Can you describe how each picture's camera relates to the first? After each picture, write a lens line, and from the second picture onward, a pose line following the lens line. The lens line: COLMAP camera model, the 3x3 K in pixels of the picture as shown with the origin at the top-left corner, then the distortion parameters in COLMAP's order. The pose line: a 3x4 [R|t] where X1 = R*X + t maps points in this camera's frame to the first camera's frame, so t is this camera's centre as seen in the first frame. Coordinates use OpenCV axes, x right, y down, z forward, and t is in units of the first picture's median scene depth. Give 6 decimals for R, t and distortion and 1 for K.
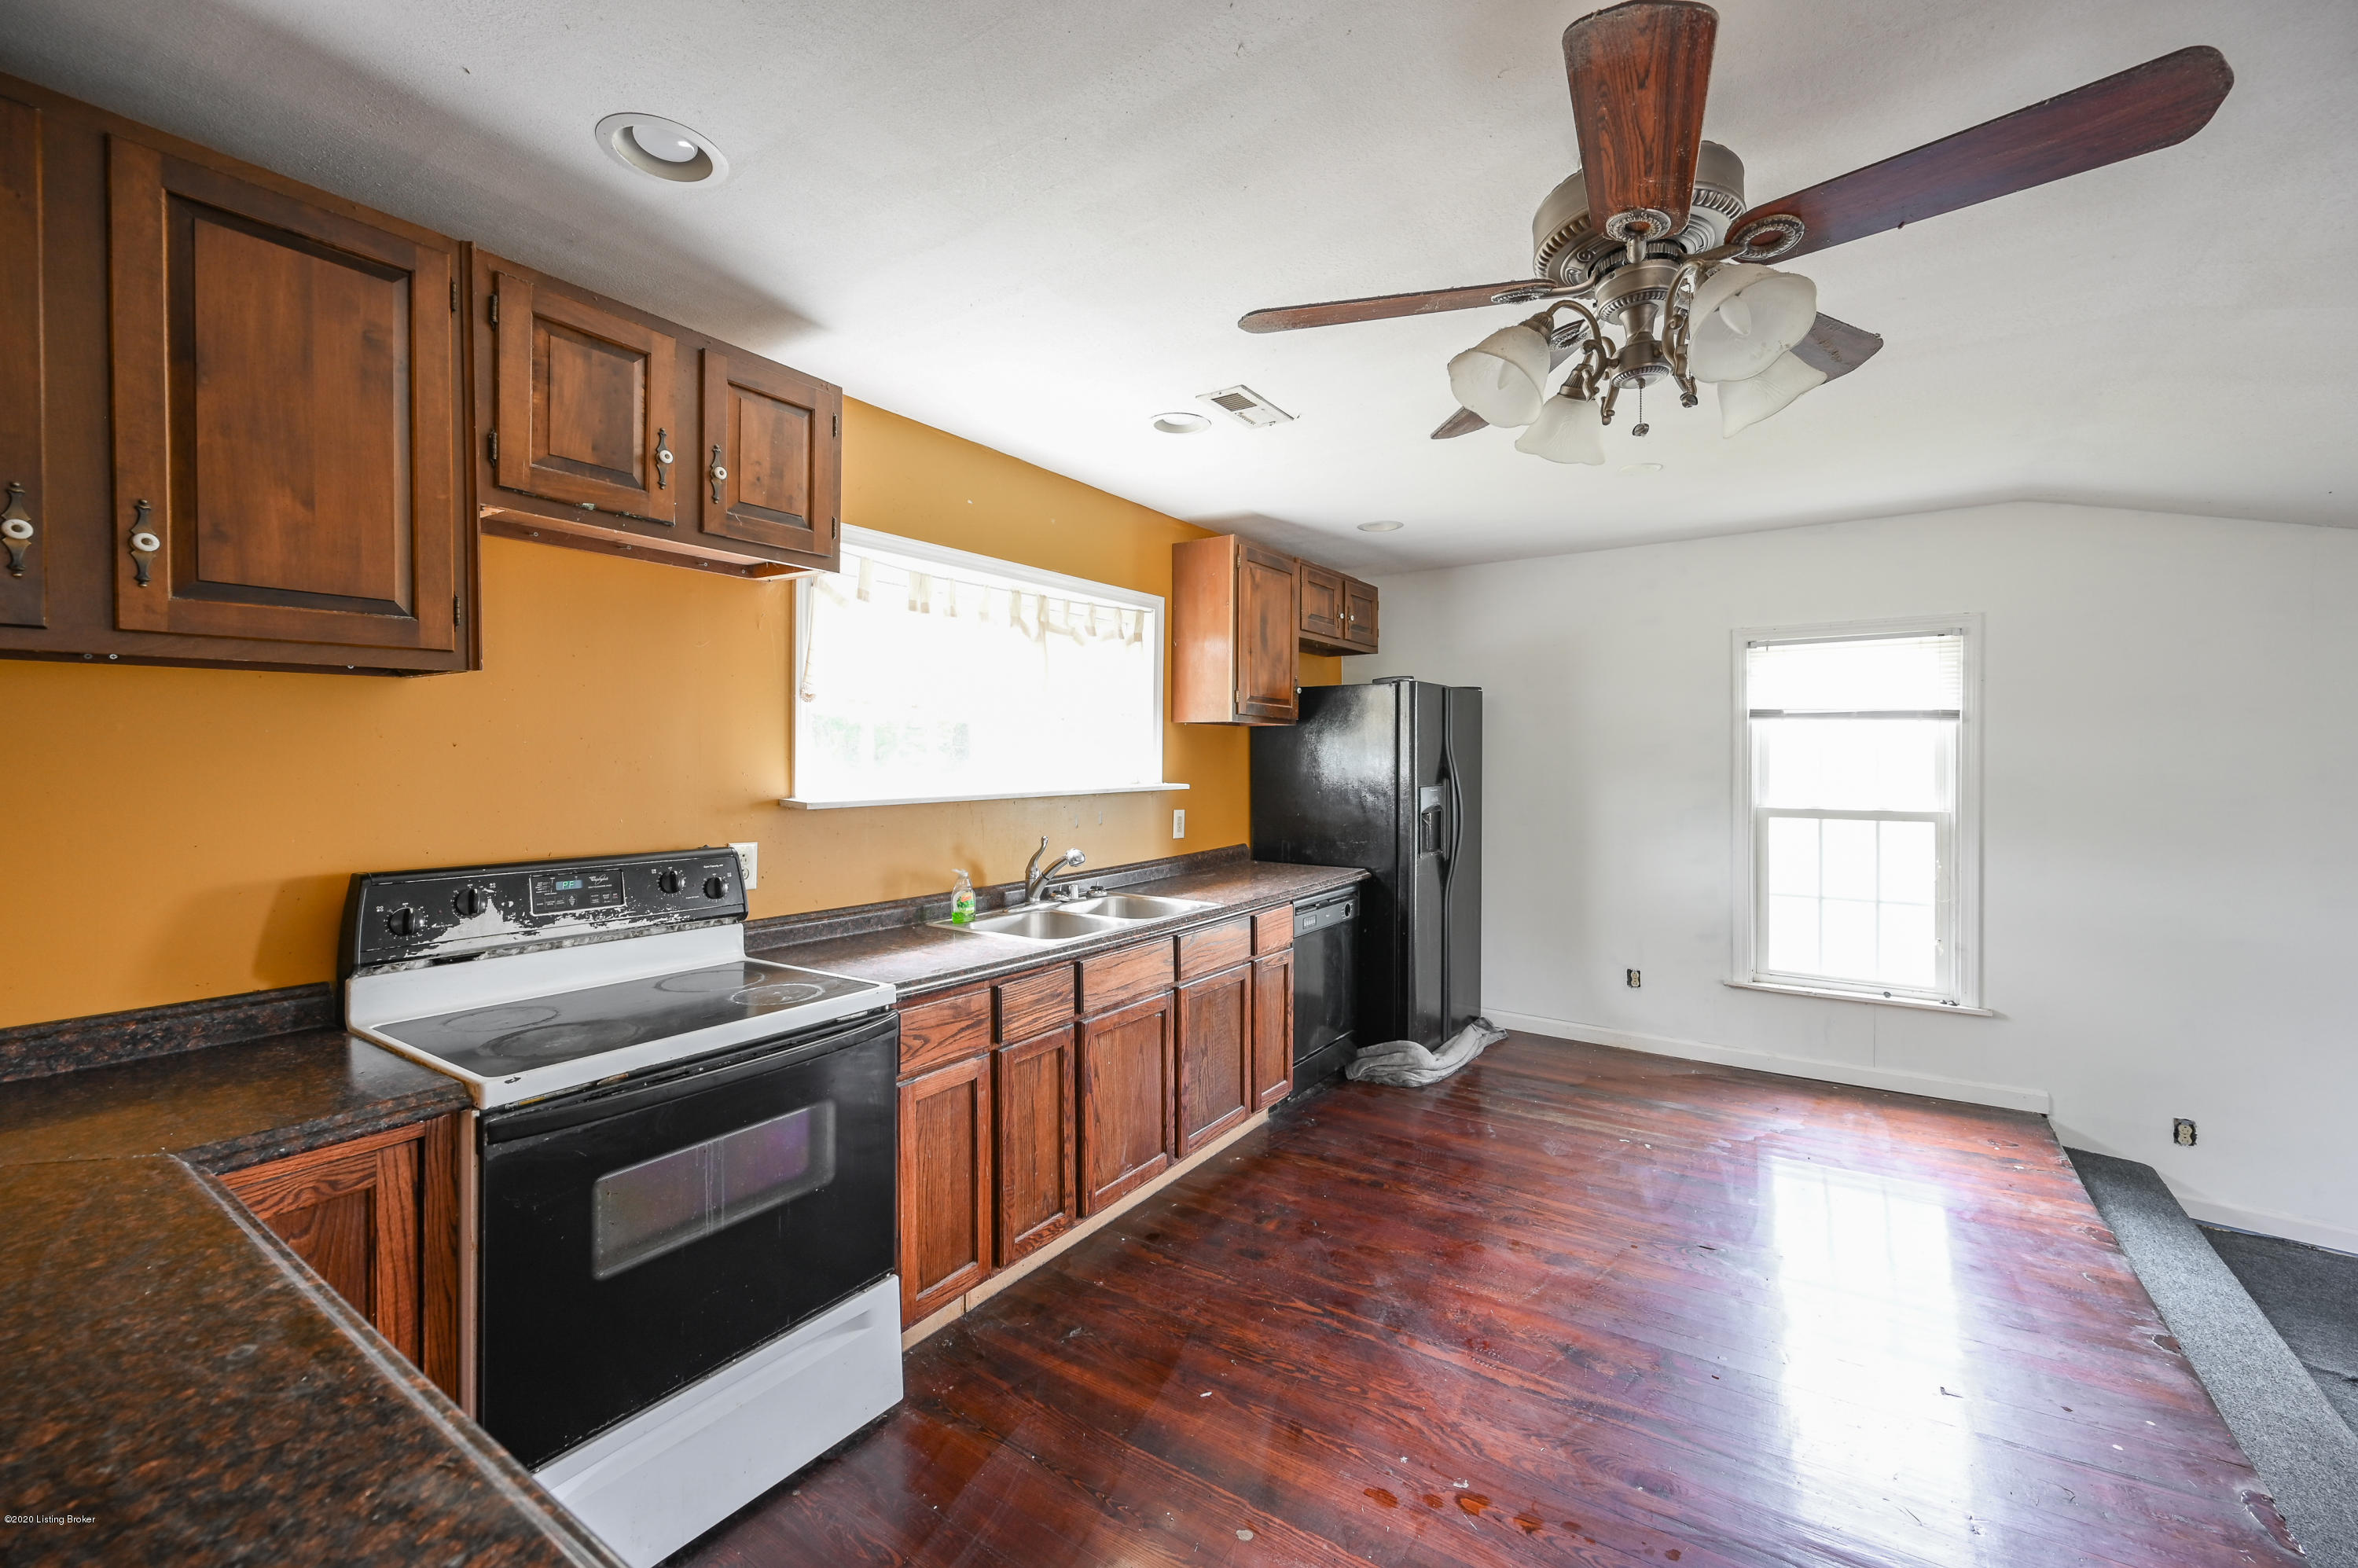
lens RADIAL K [[943.6, 0, 1179.0], [0, 943.6, 784.0], [0, 0, 1]] dist [0.000043, -0.000037]
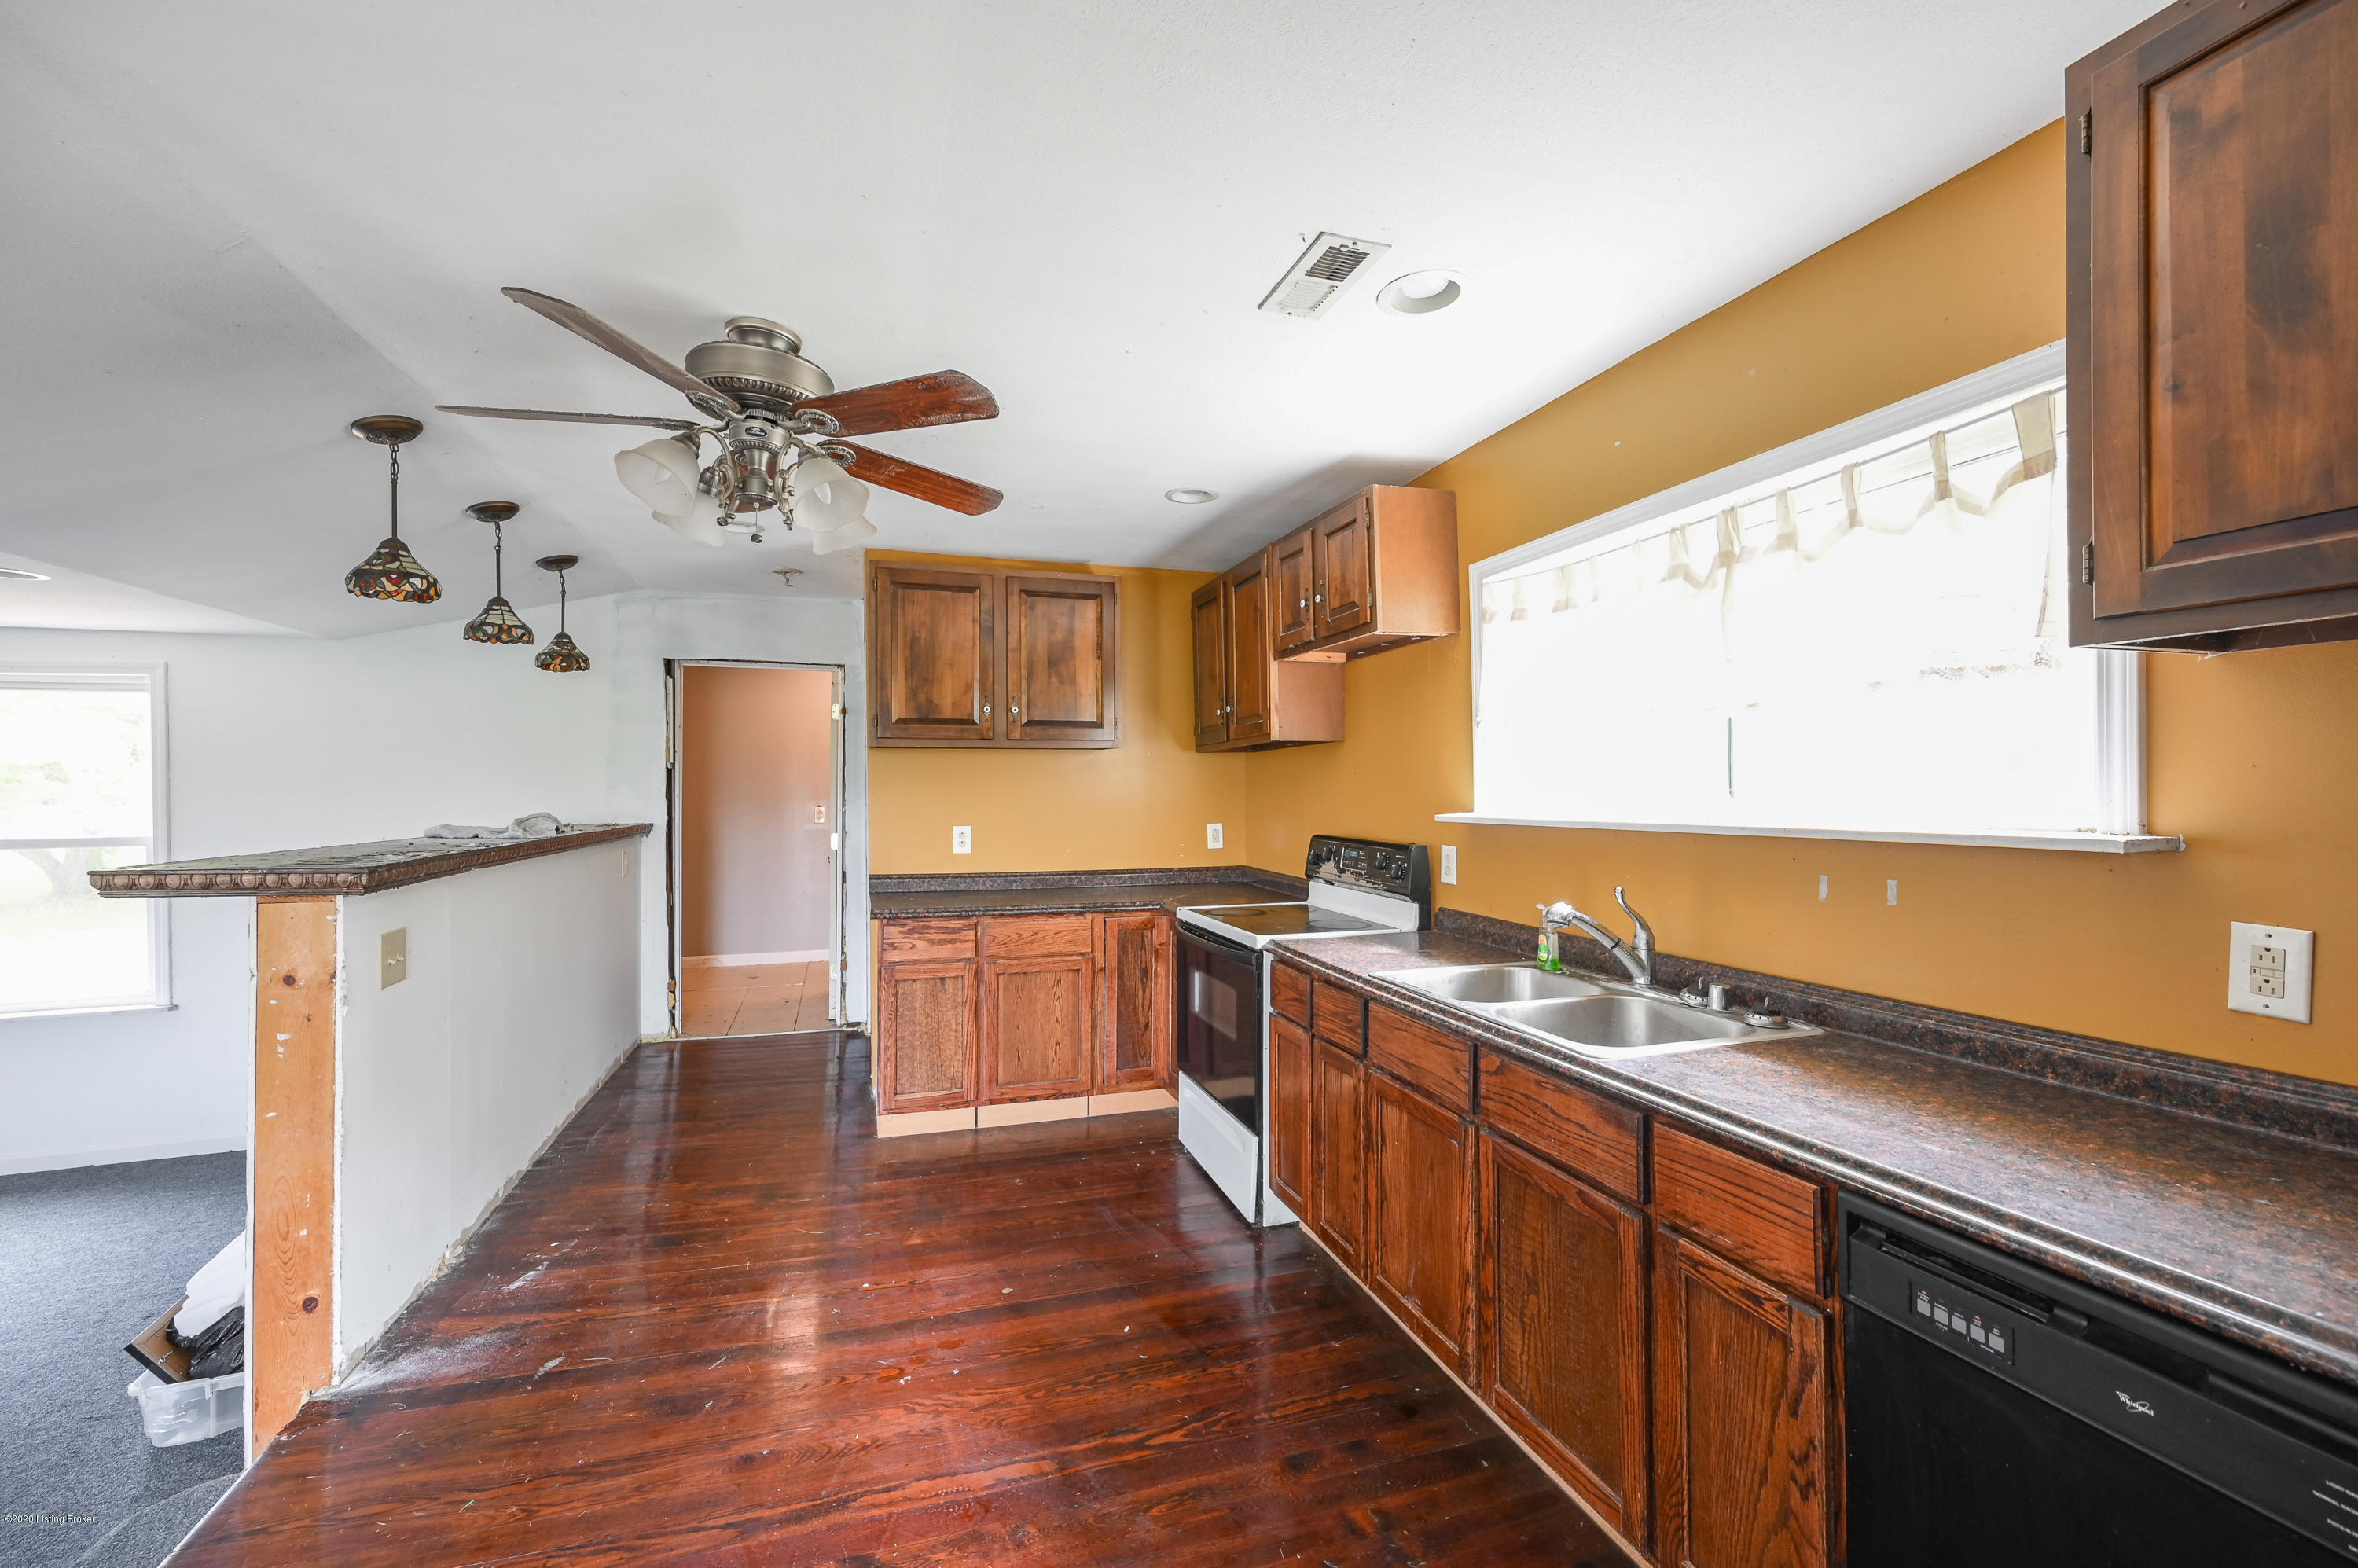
lens RADIAL K [[1018.3, 0, 1179.0], [0, 1018.3, 784.0], [0, 0, 1]] dist [-0.000013, 0.000069]
pose [[-0.620822, 0.000923, -0.783951, 0.912819], [-0.012353, 0.999864, 0.010960, -0.033589], [0.783854, 0.016488, -0.620726, 1.713043]]
